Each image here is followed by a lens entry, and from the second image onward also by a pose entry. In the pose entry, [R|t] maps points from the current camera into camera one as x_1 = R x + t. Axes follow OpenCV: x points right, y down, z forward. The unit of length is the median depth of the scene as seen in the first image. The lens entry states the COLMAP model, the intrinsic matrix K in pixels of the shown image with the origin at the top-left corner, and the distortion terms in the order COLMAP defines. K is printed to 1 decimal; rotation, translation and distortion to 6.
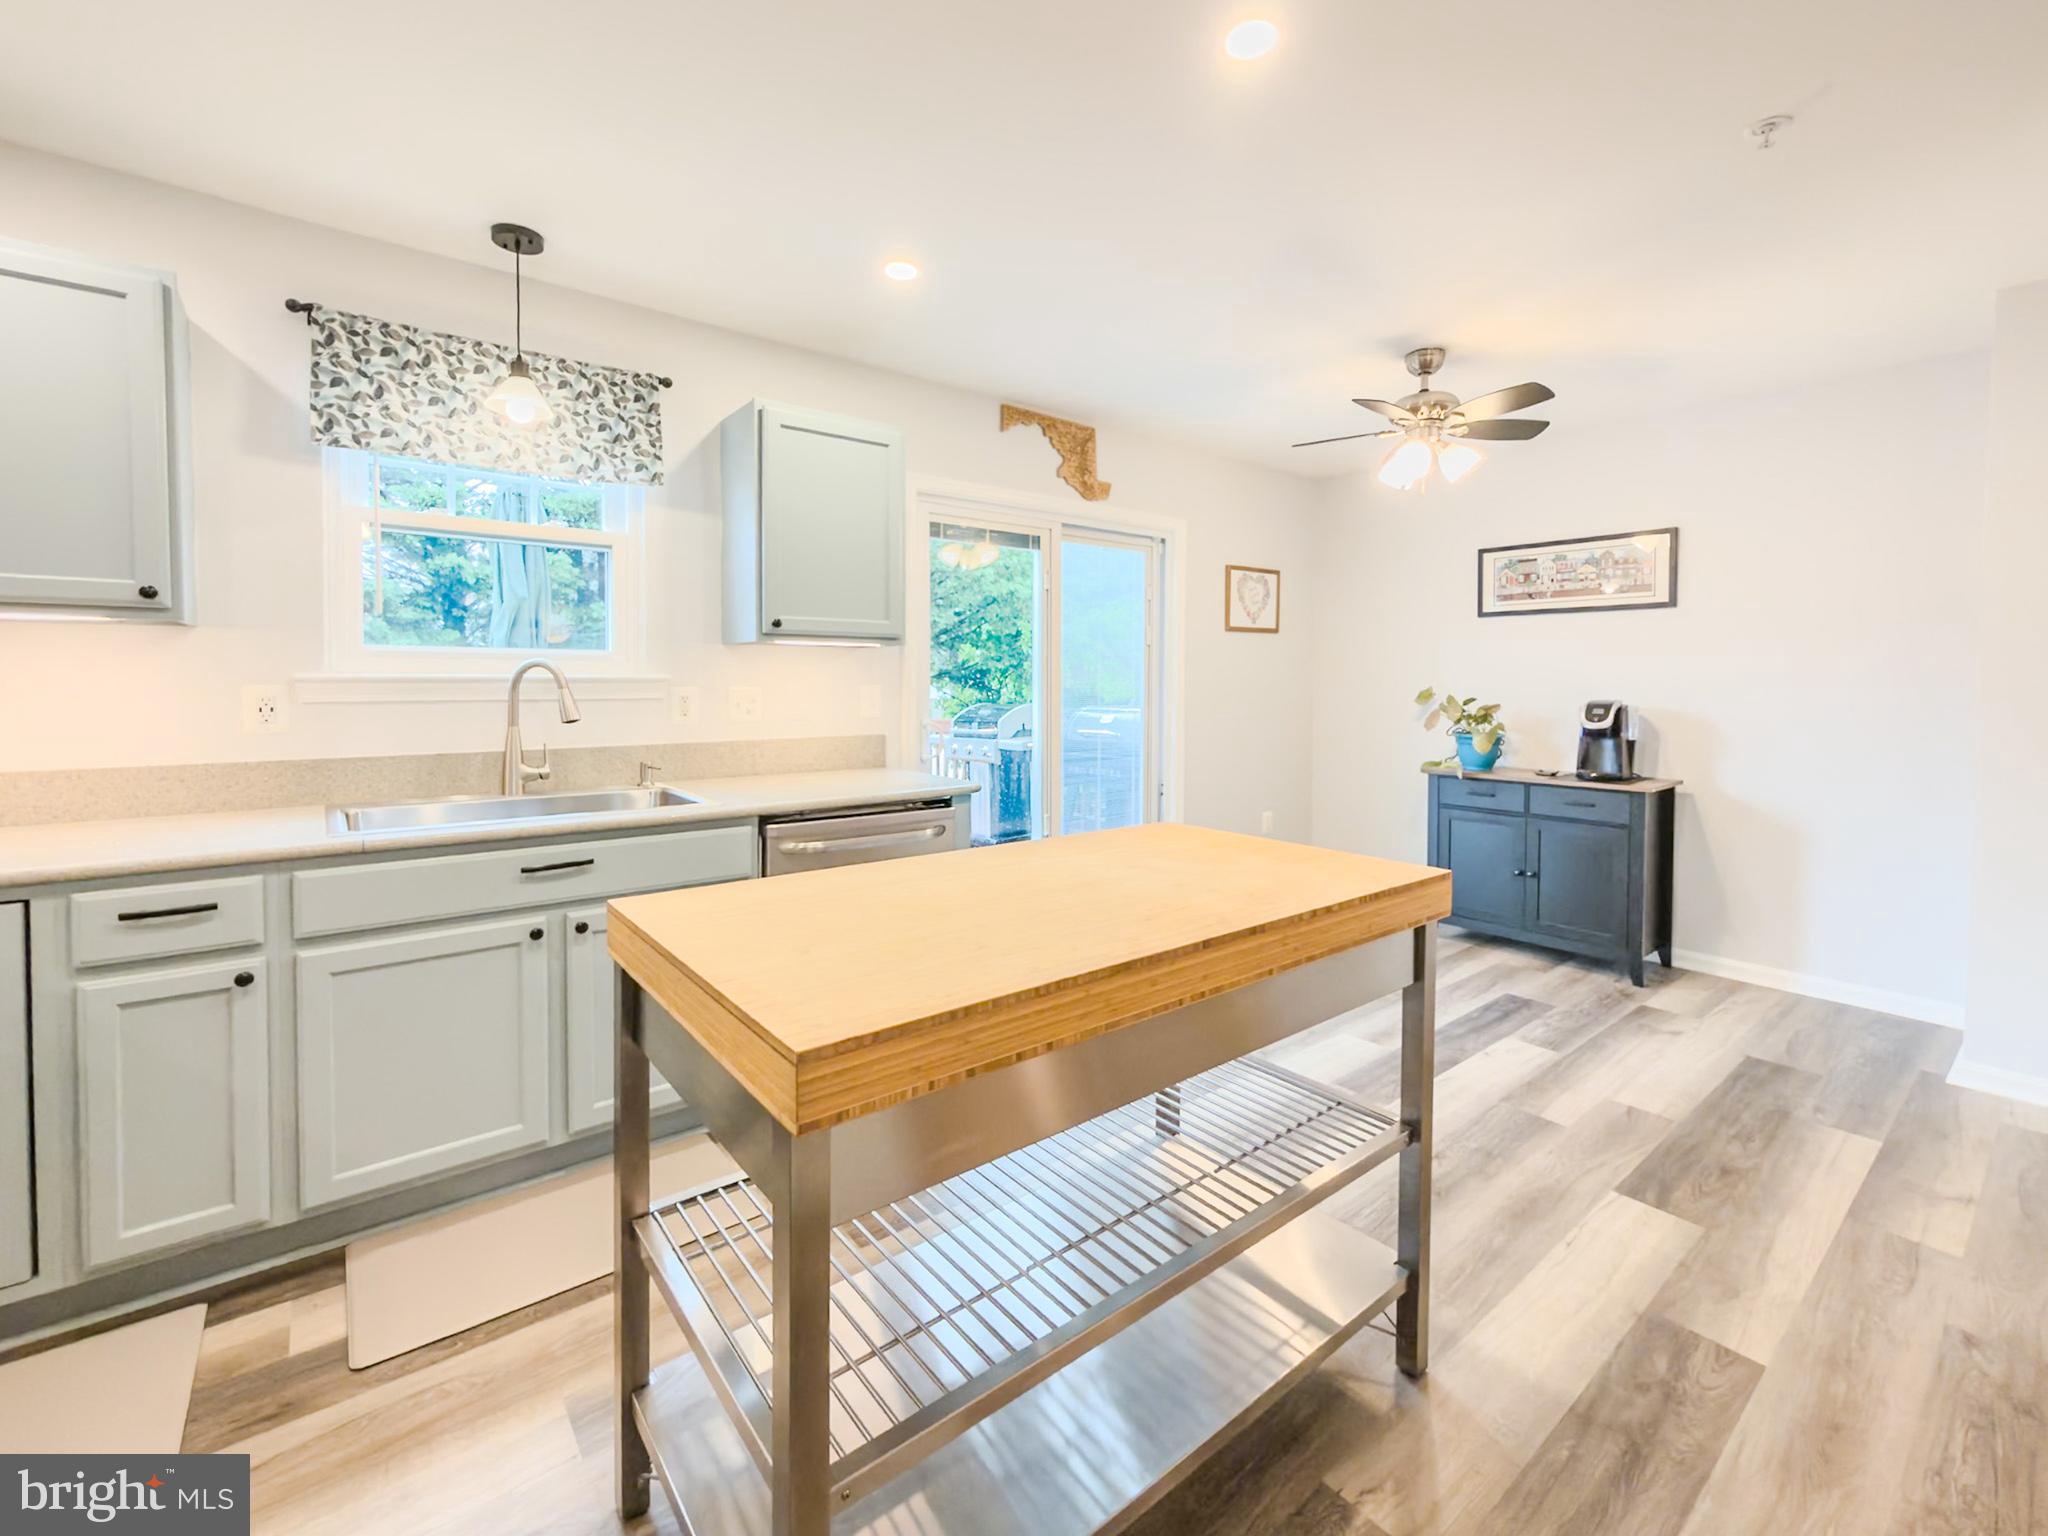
lens RADIAL K [[842.8, 0, 1047.4], [0, 842.8, 703.5], [0, 0, 1]] dist [0.003186, -0.000140]
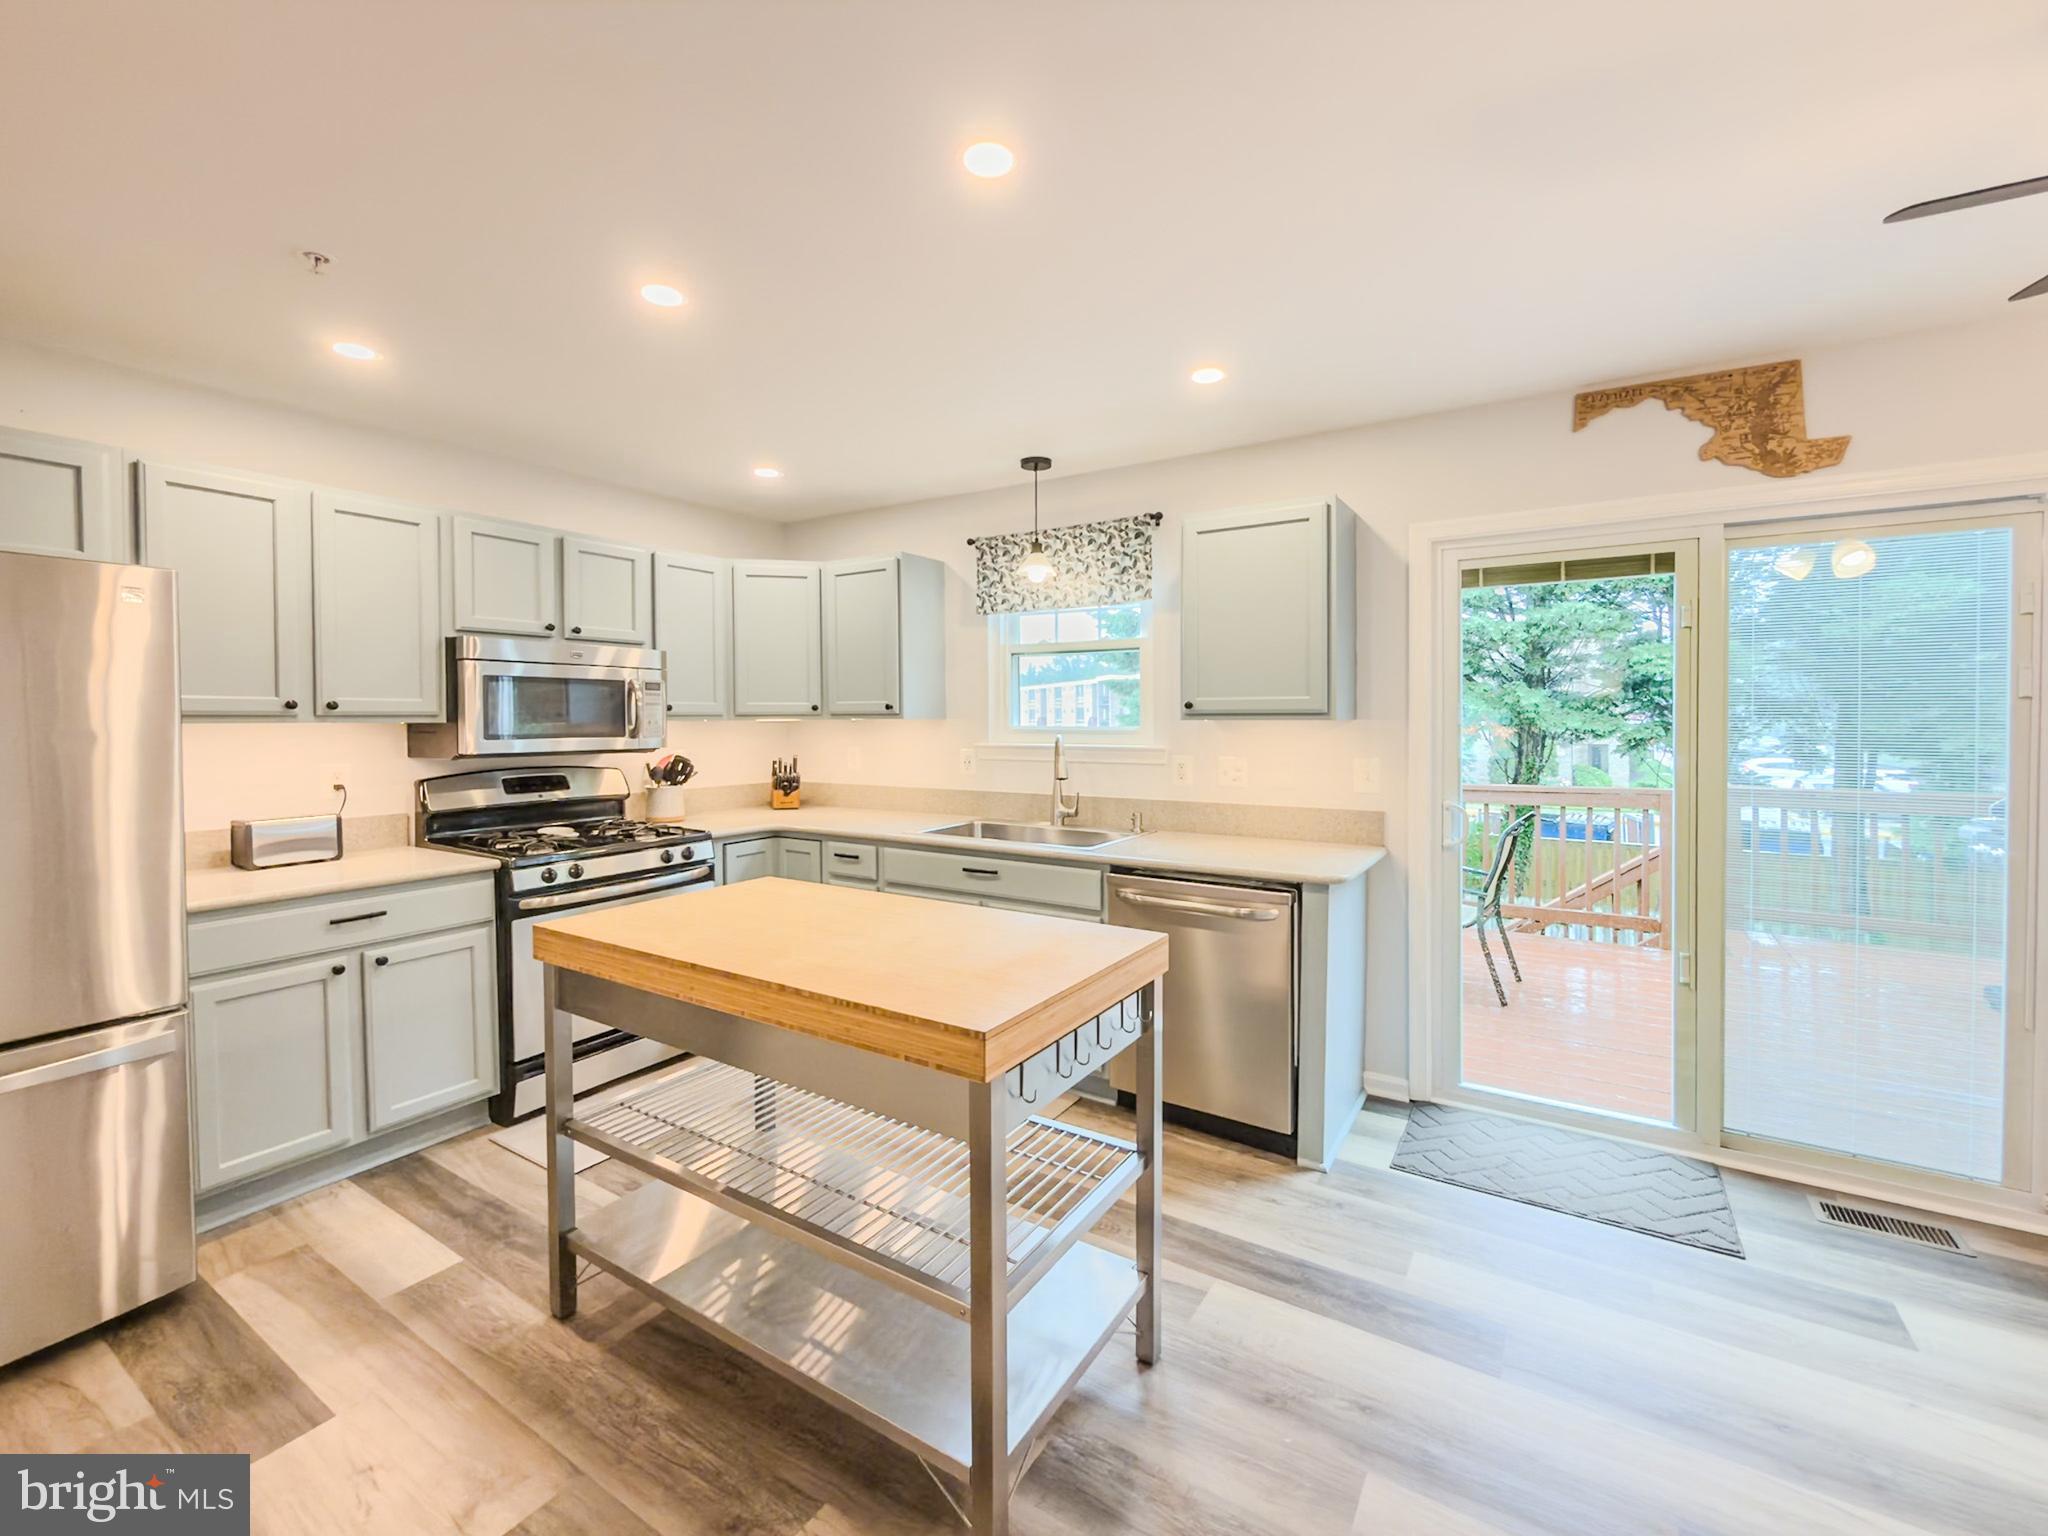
lens RADIAL K [[816.8, 0, 1021.8], [0, 816.8, 729.9], [0, 0, 1]] dist [-0.002555, -0.000240]
pose [[0.361773, 0.015780, -0.932133, 0.672700], [-0.022513, 0.999713, 0.008187, -0.069645], [0.931994, 0.018024, 0.362025, 0.399627]]
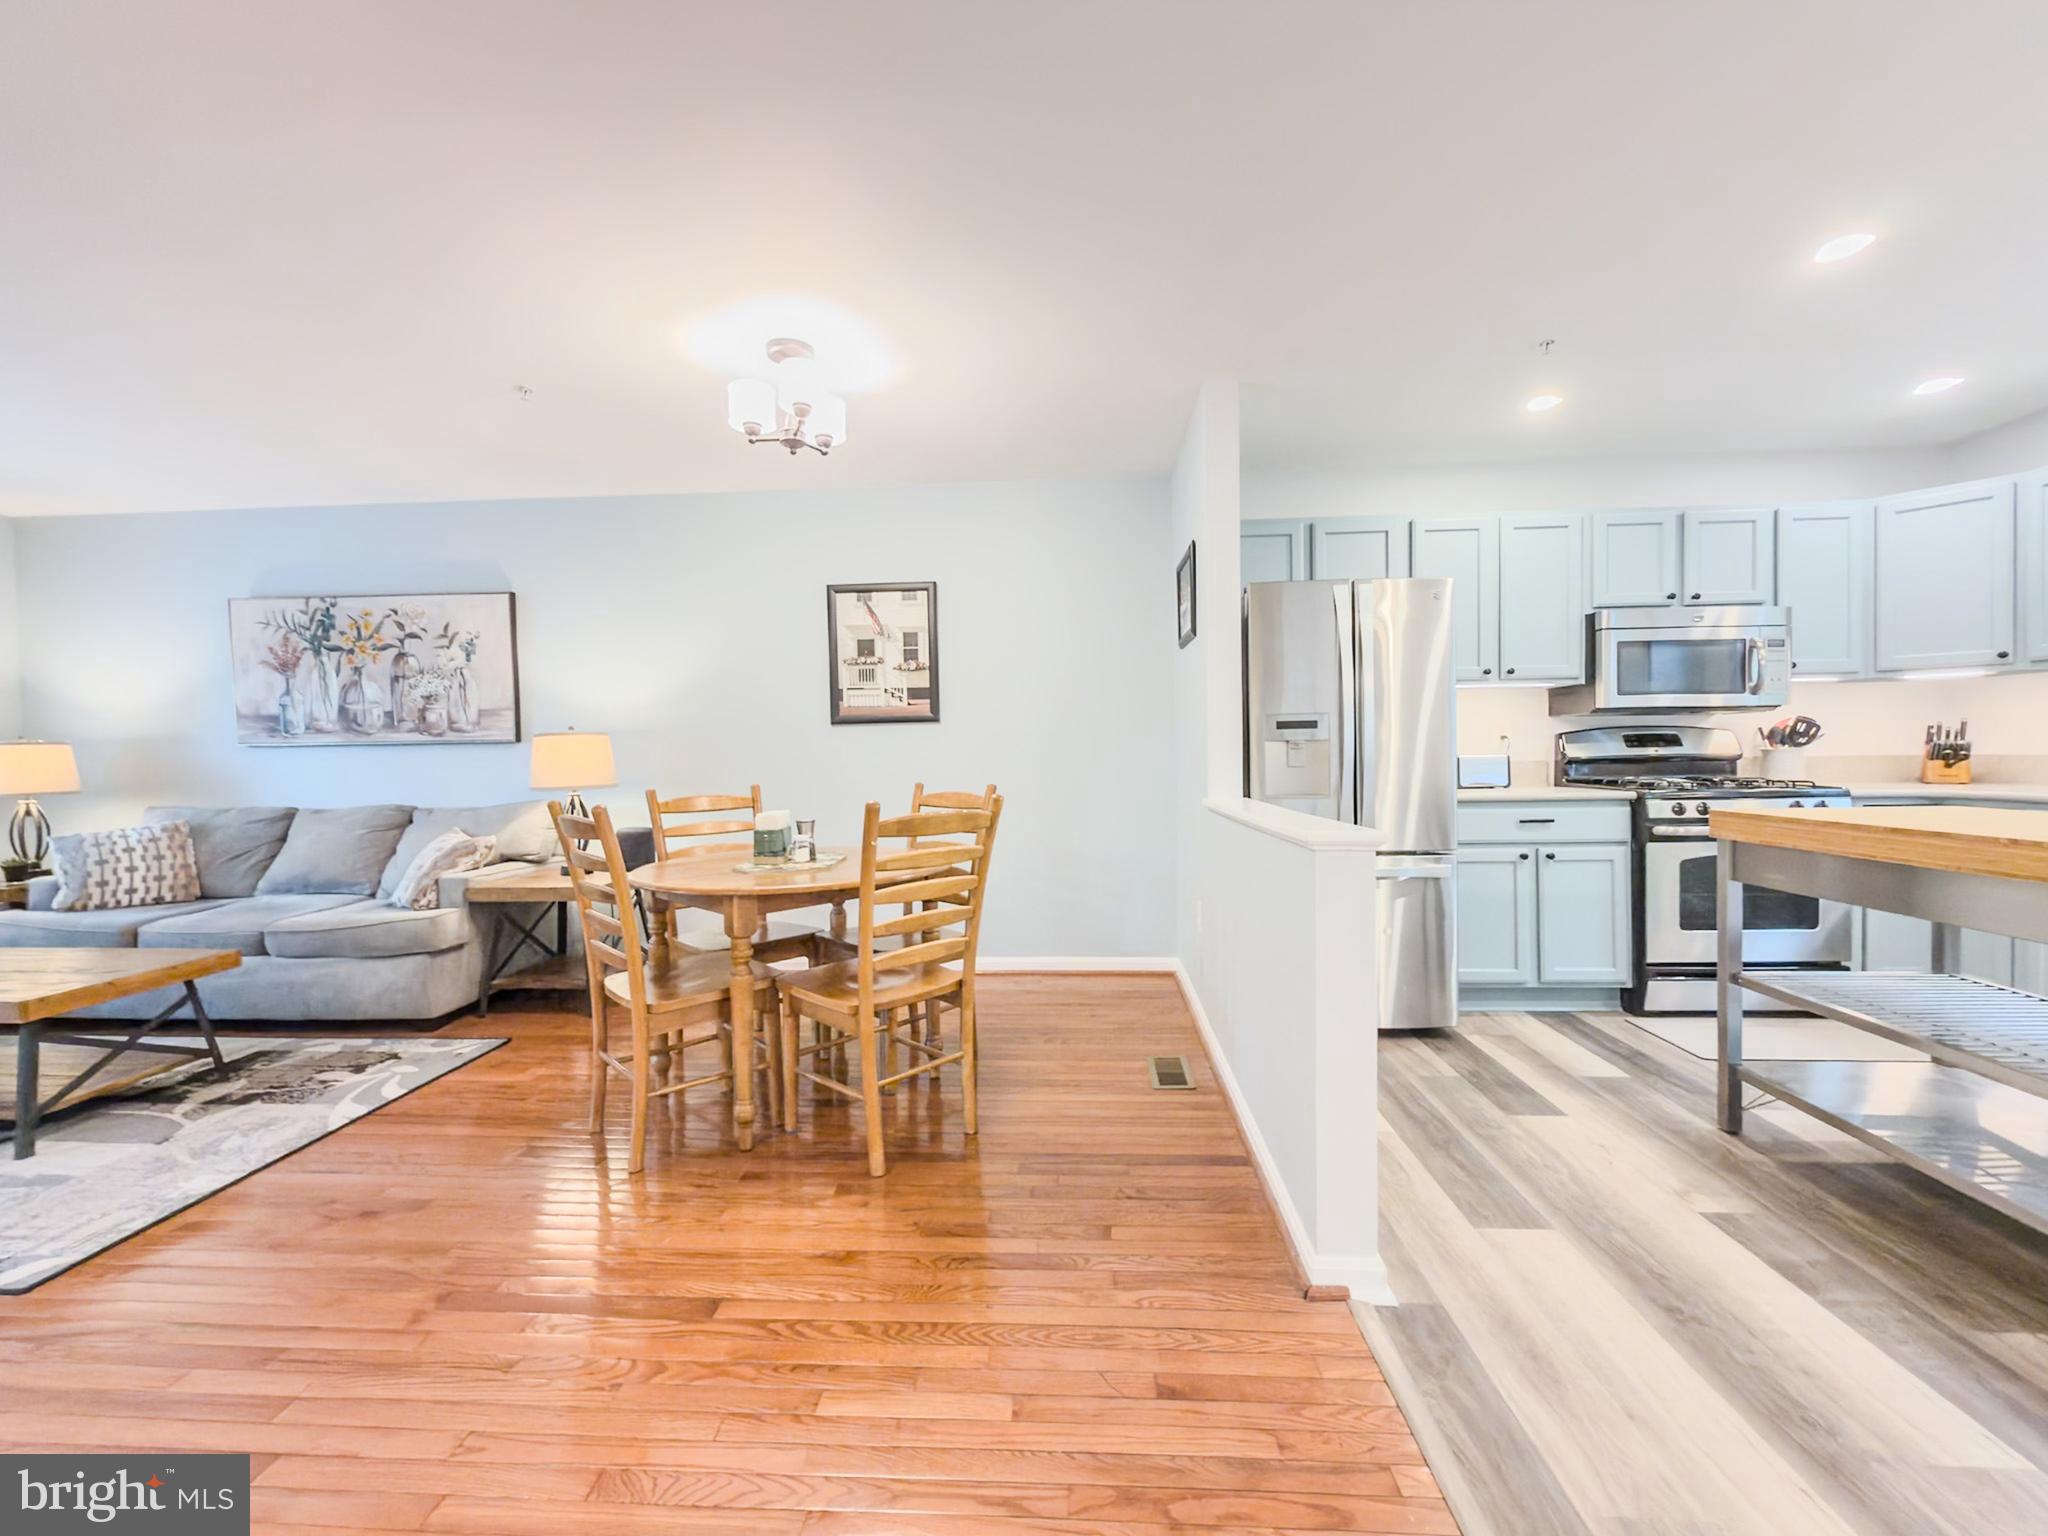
lens RADIAL K [[857.6, 0, 1077.9], [0, 857.6, 768.7], [0, 0, 1]] dist [0.001280, -0.000202]
pose [[-0.621643, 0.031159, -0.782681, 1.015005], [-0.003284, 0.999096, 0.042383, 0.030309], [0.783294, 0.028918, -0.620978, 0.305549]]
